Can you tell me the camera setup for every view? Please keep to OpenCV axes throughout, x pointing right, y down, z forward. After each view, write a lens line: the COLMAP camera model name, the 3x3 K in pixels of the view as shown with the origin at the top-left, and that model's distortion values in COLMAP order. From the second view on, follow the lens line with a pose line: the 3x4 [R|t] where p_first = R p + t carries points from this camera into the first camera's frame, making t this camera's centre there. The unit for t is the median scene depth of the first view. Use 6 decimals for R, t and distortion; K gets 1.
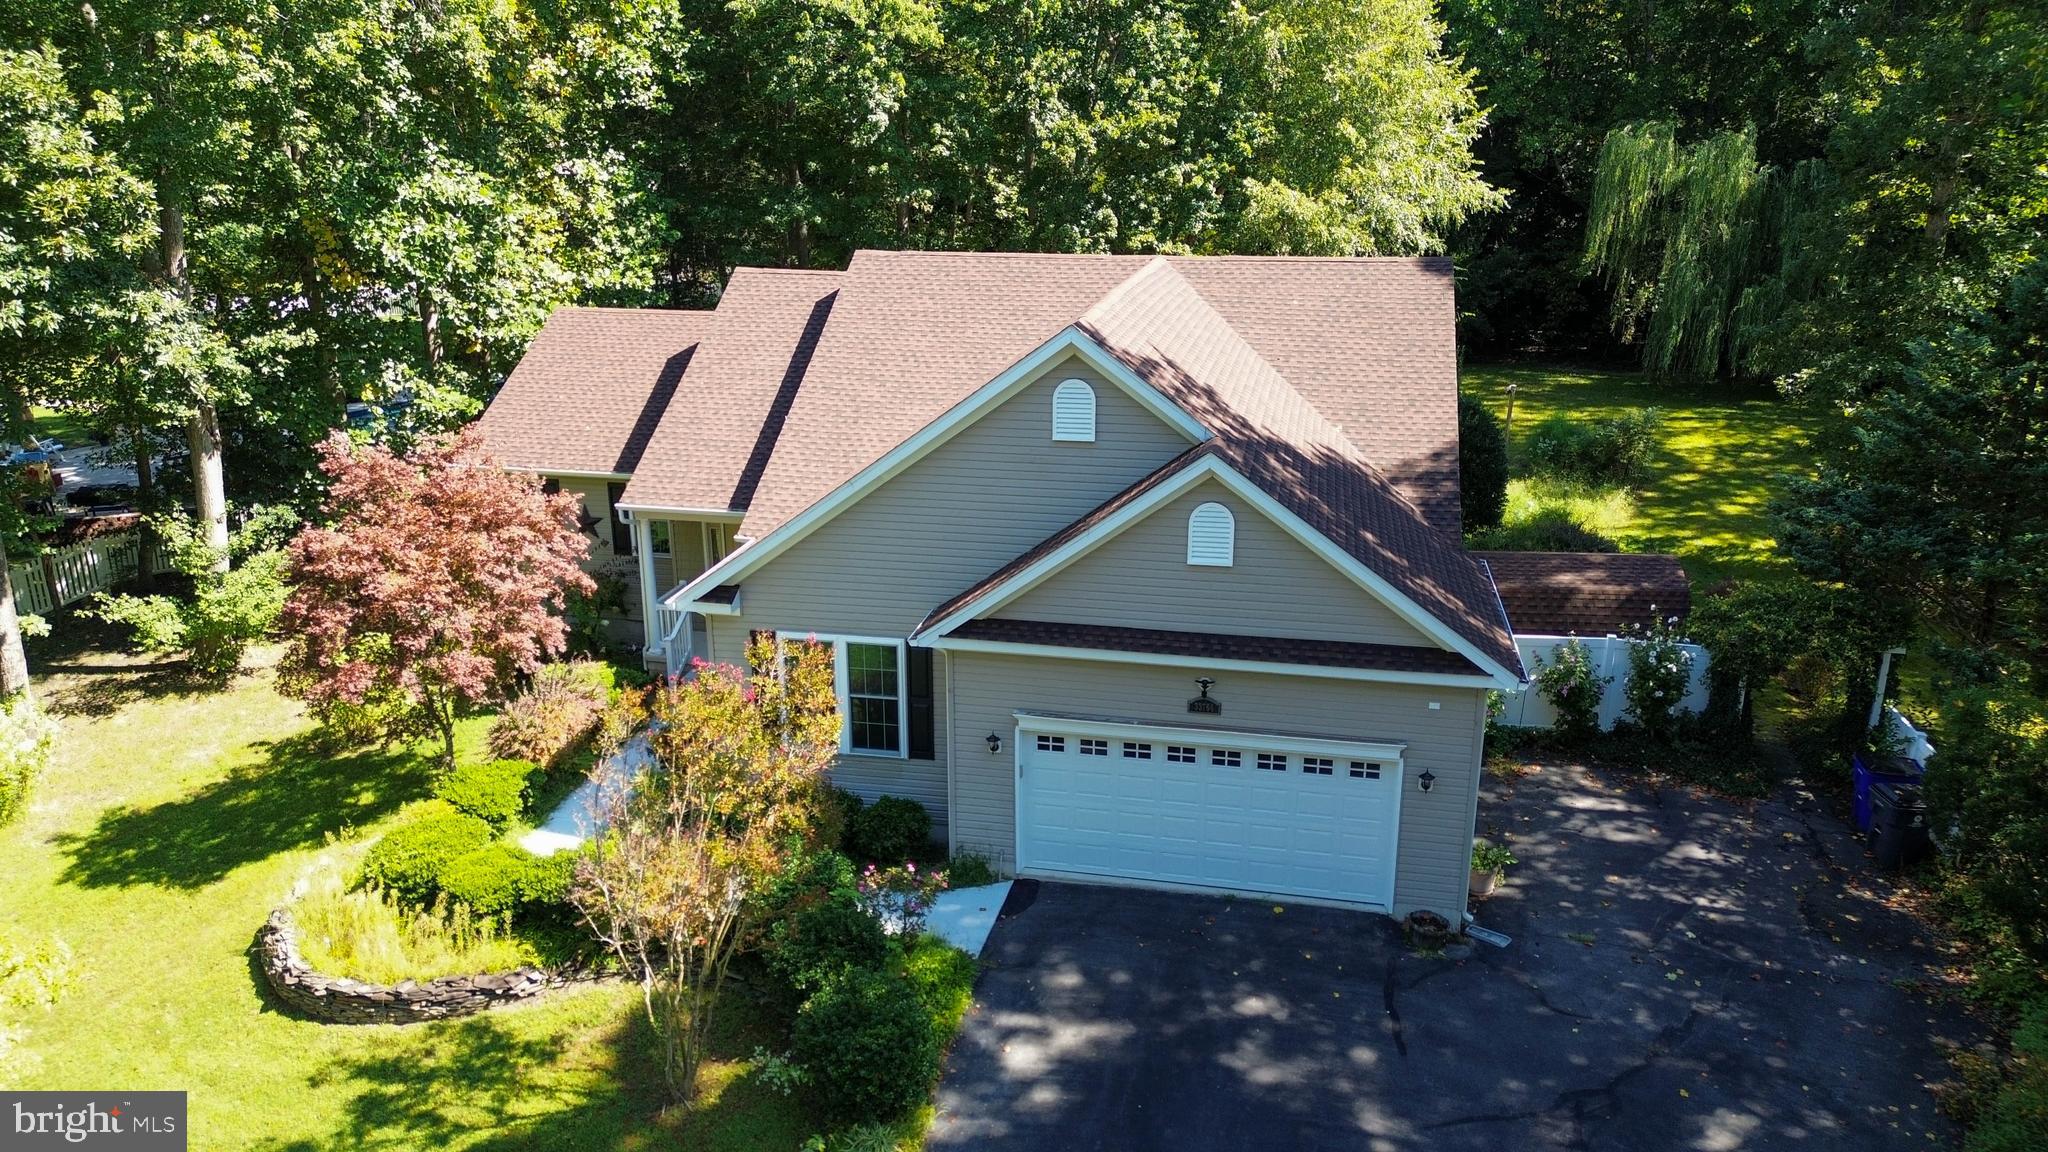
lens RADIAL K [[1442.1, 0, 1024.0], [0, 1442.1, 576.0], [0, 0, 1]] dist [0.087495, -0.098160]
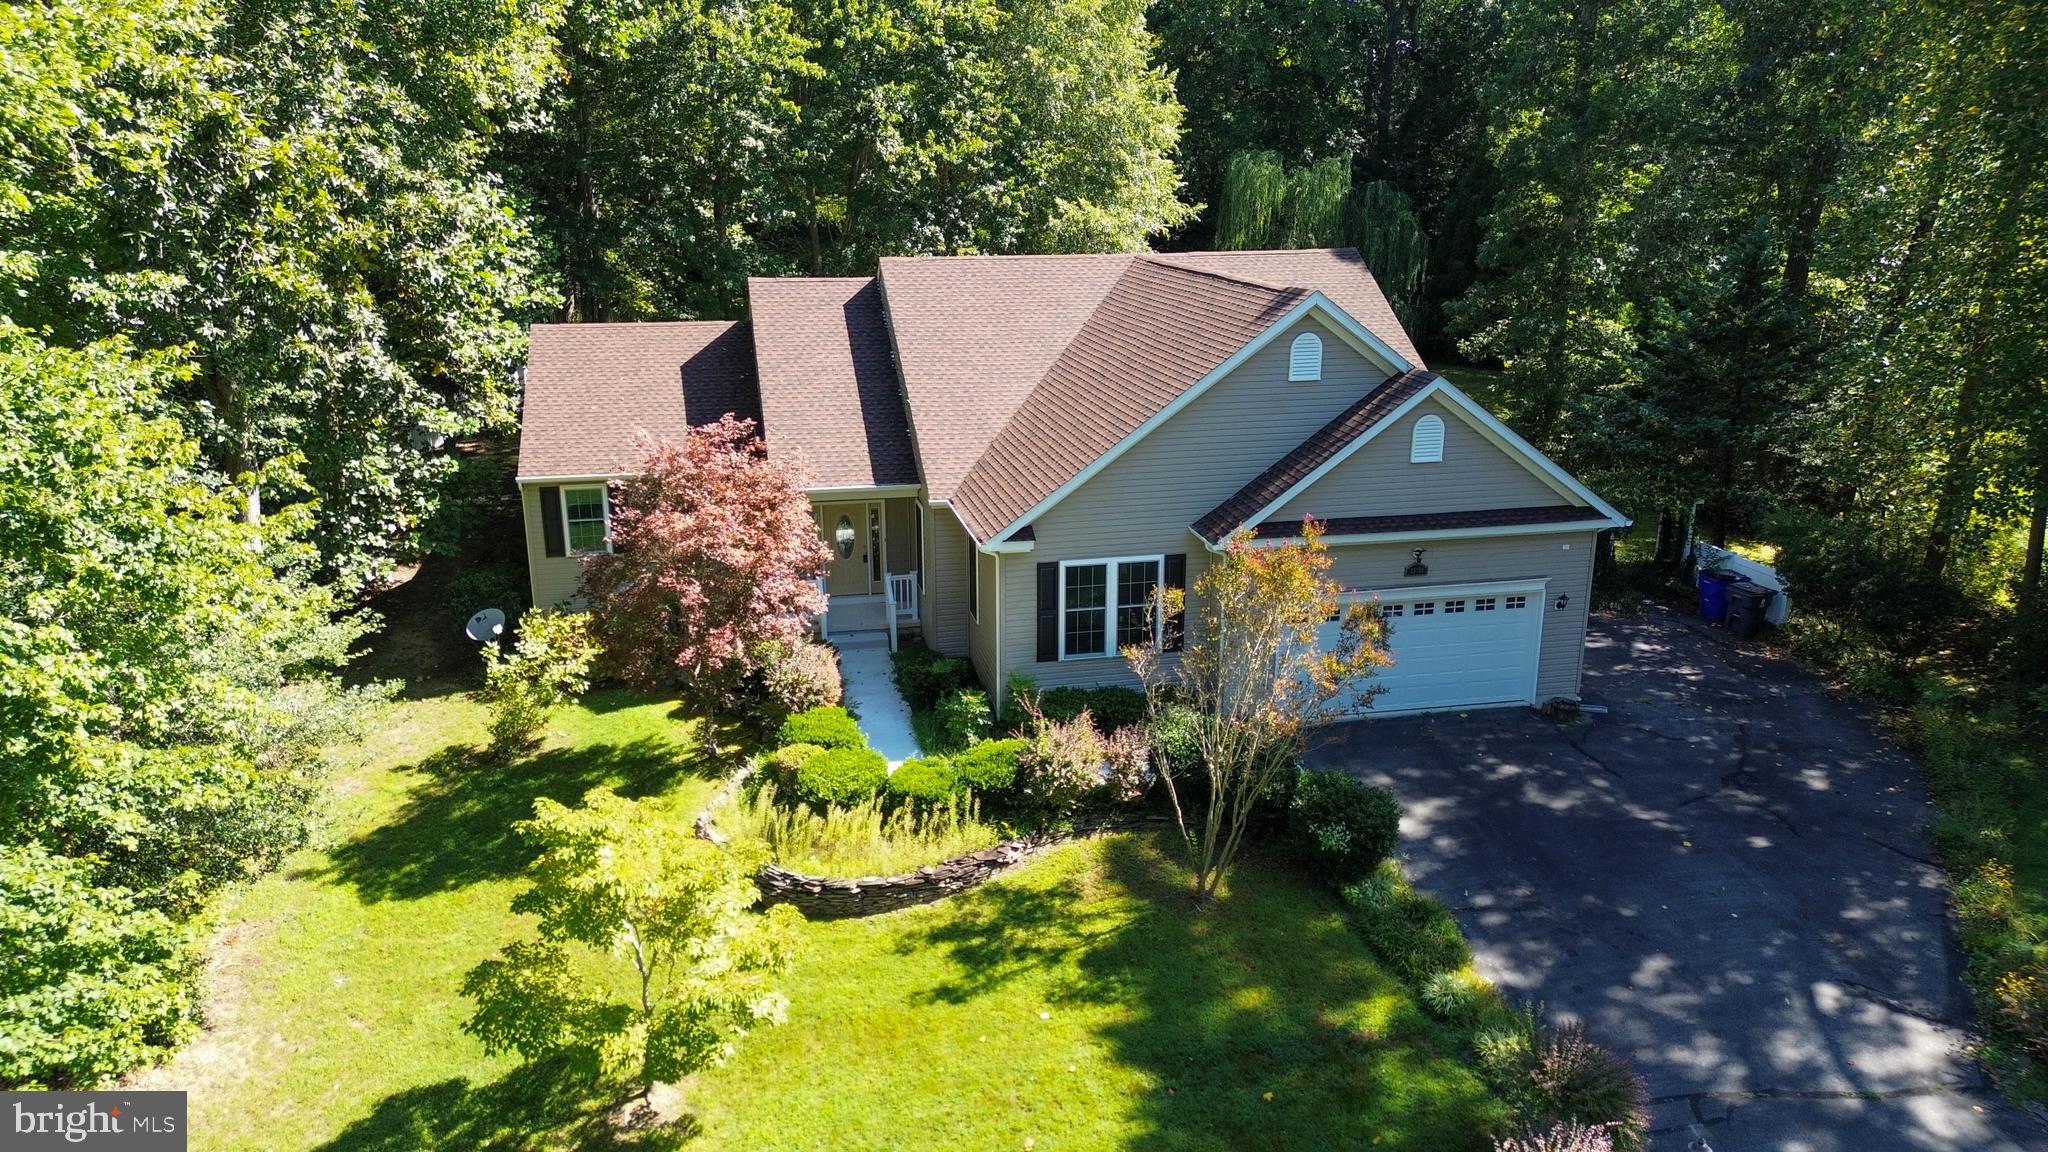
lens RADIAL K [[1437.3, 0, 1023.8], [0, 1437.3, 584.6], [0, 0, 1]] dist [0.098100, -0.146452]
pose [[0.917144, -0.113788, 0.381967, -0.608901], [0.120269, 0.992717, 0.006952, 0.042134], [-0.379976, 0.039563, 0.924150, -0.089622]]
